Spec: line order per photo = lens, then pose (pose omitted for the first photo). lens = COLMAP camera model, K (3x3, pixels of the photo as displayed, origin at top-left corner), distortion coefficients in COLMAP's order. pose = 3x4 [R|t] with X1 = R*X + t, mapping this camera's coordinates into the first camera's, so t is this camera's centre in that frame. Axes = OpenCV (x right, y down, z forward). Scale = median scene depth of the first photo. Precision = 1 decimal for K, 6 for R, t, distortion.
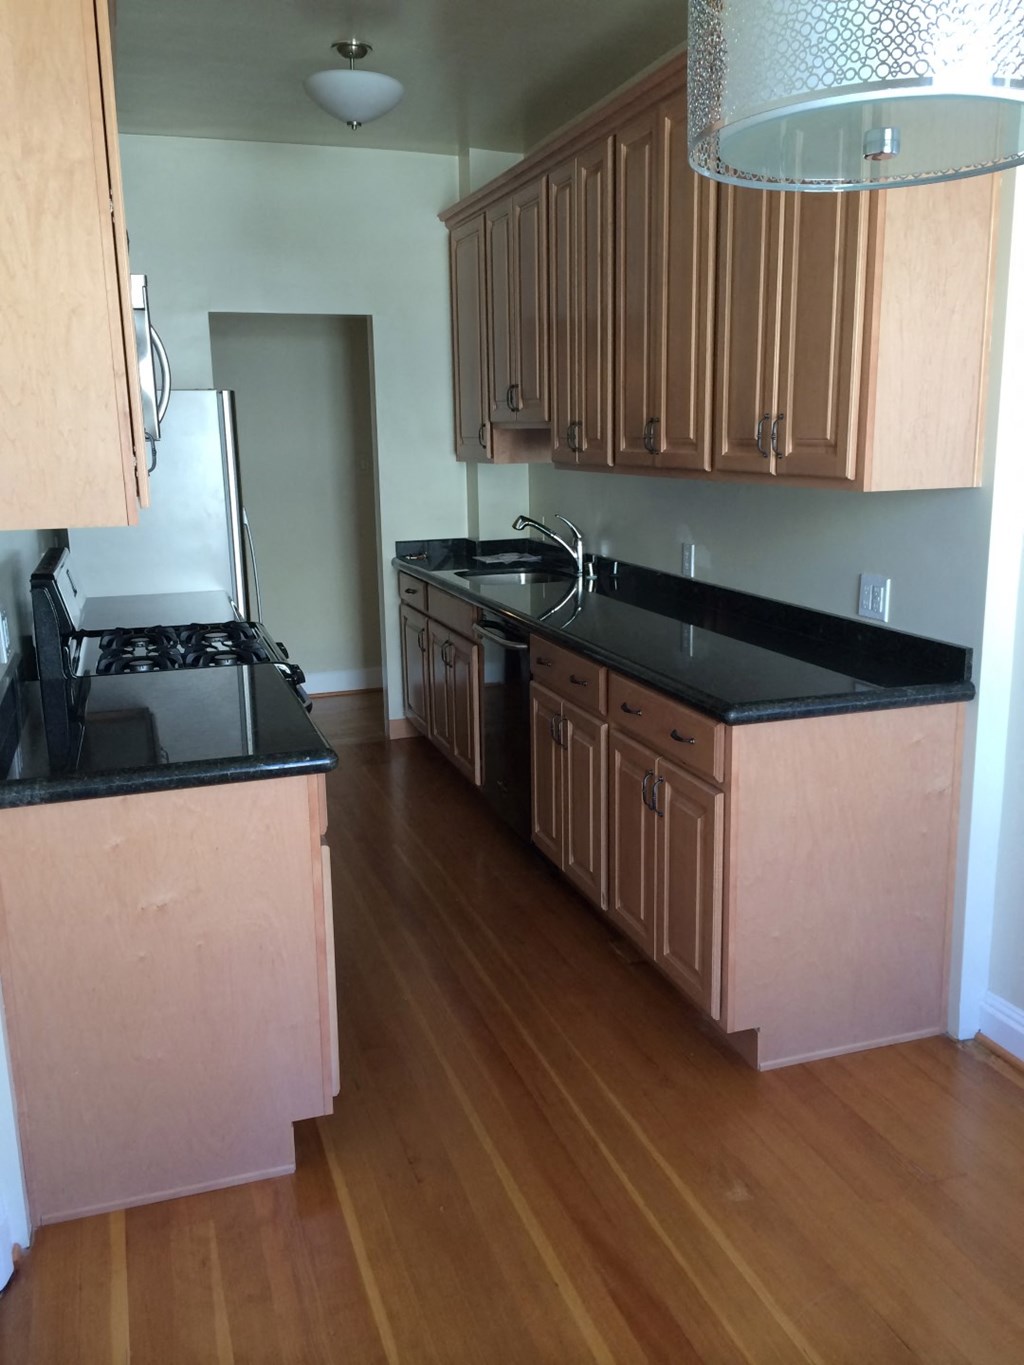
lens RADIAL K [[1170.1, 0, 512.0], [0, 1170.1, 682.5], [0, 0, 1]] dist [0.075626, -0.098367]
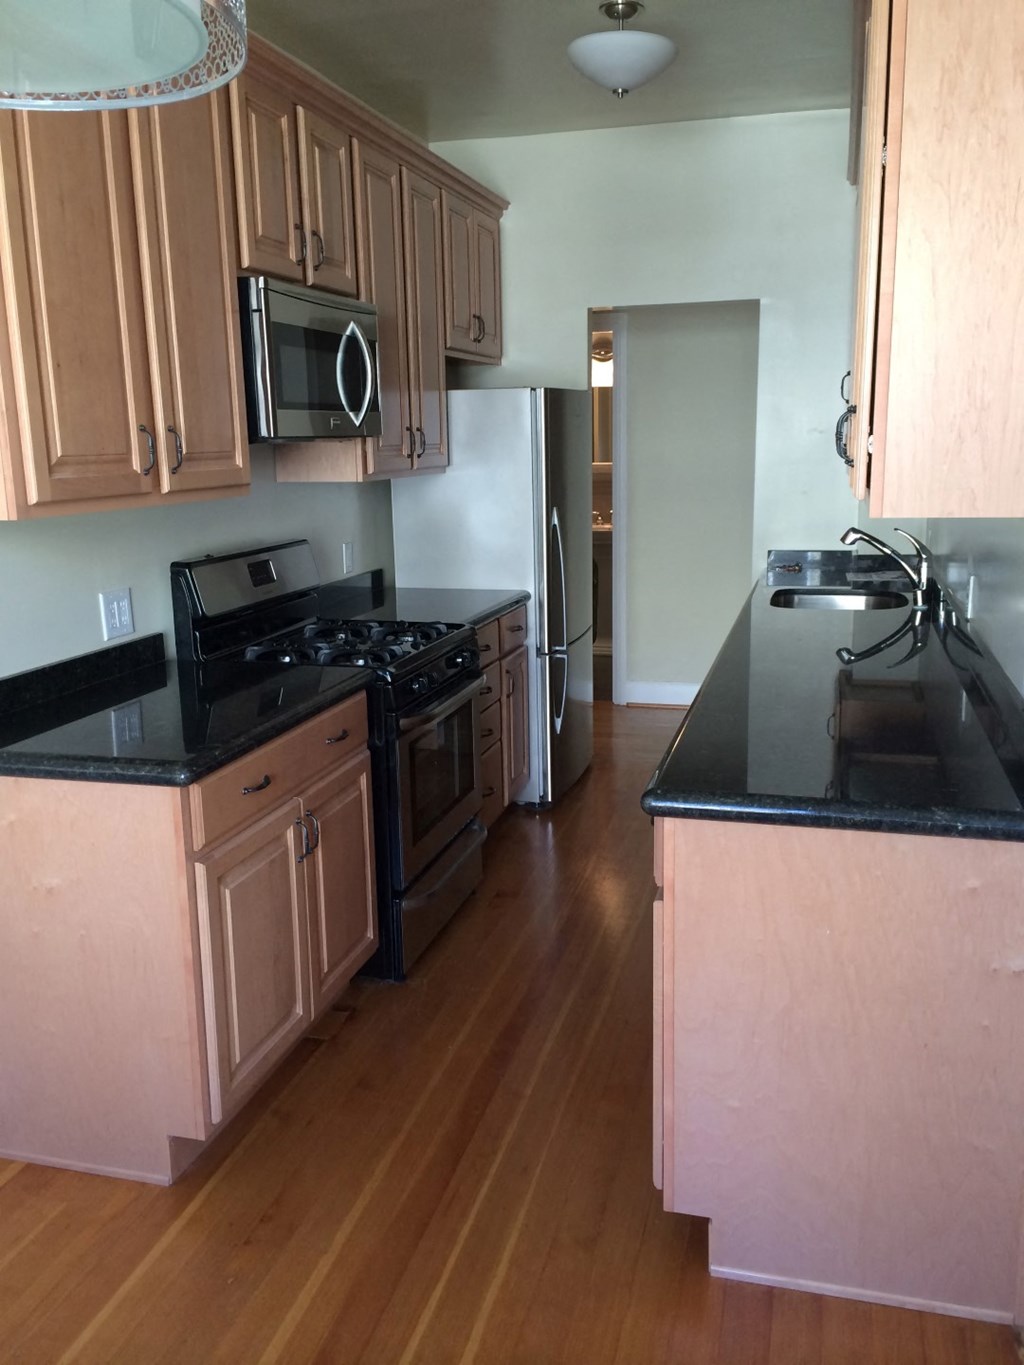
lens RADIAL K [[1170.1, 0, 512.0], [0, 1170.1, 682.5], [0, 0, 1]] dist [0.075626, -0.098367]
pose [[0.829856, 0.117717, -0.545420, 0.479817], [-0.115616, 0.992555, 0.038311, -0.063186], [0.545869, 0.031267, 0.837287, 0.284429]]
